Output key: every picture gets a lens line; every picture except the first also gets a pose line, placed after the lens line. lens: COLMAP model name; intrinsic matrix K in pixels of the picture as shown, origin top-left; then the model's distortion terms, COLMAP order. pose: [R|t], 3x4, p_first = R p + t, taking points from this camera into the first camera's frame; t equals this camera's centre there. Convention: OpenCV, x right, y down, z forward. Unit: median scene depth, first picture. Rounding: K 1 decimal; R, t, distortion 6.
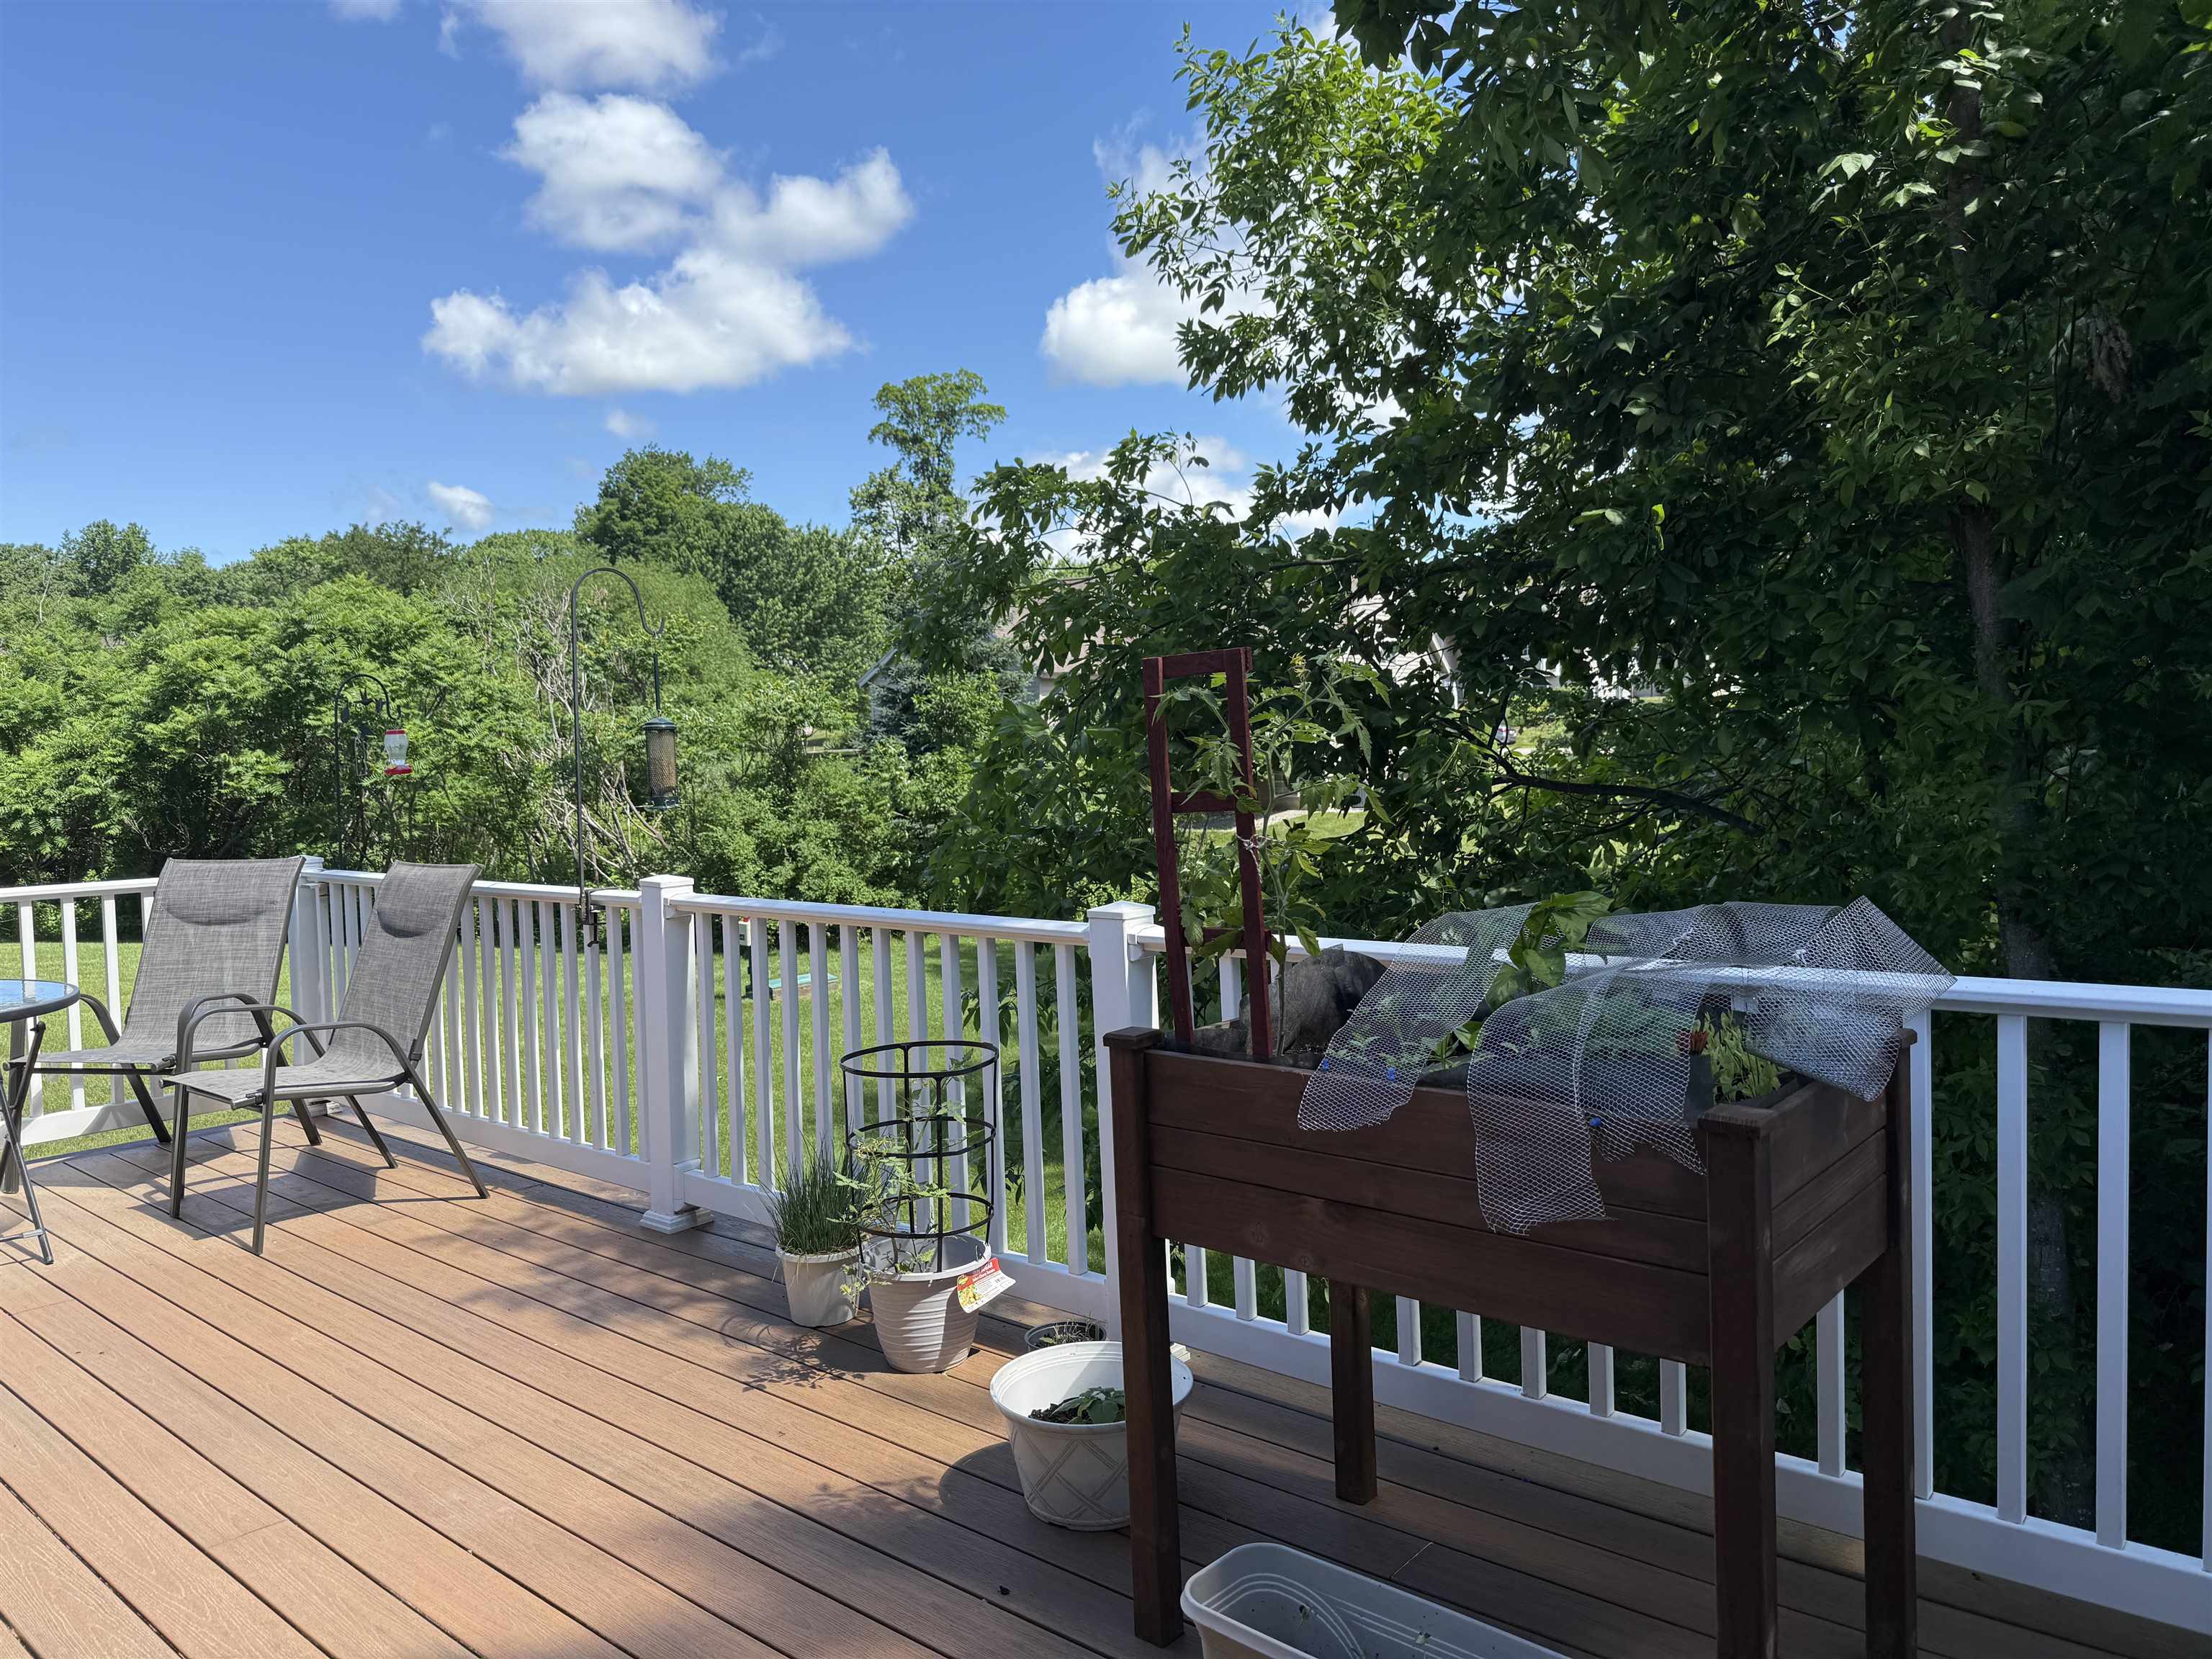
lens RADIAL K [[1539.6, 0, 1124.9], [0, 1539.6, 829.7], [0, 0, 1]] dist [0.047165, -0.066608]
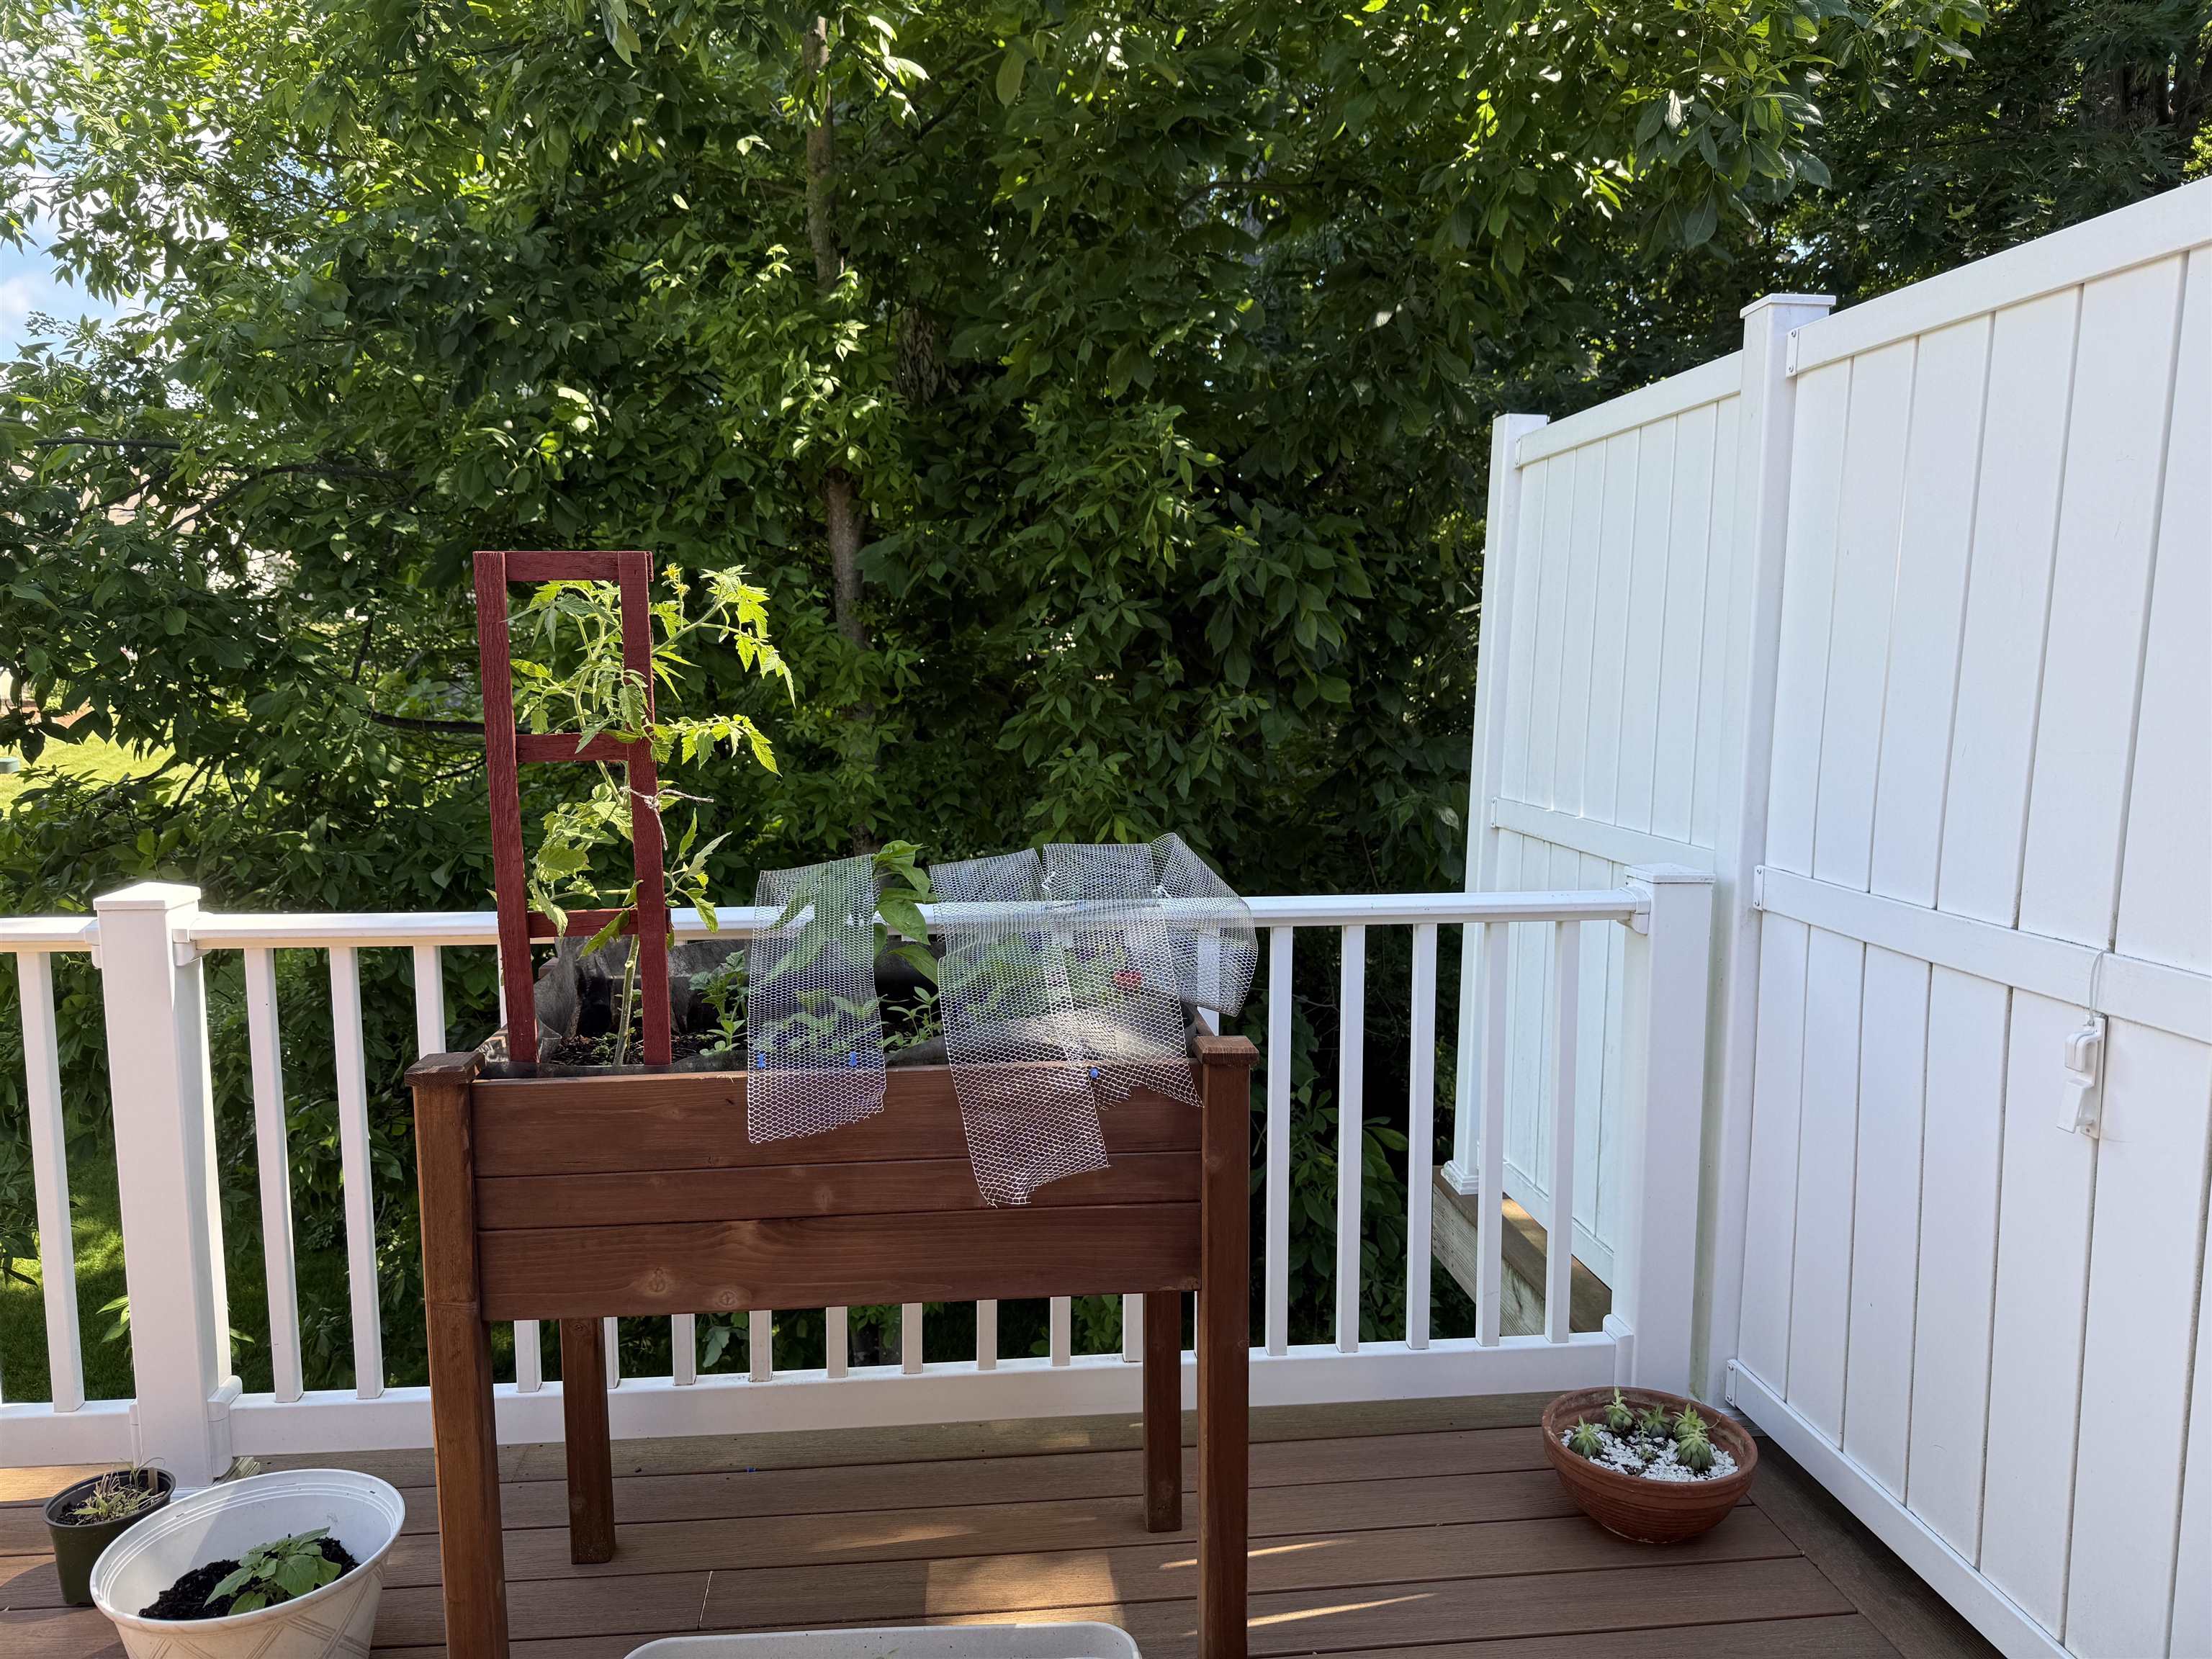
lens RADIAL K [[1551.2, 0, 1108.5], [0, 1551.2, 854.0], [0, 0, 1]] dist [0.092559, -0.125821]
pose [[0.689804, -0.052540, 0.722087, -0.226295], [0.012610, 0.998084, 0.060576, -0.006282], [-0.723886, -0.032680, 0.689145, 0.177914]]
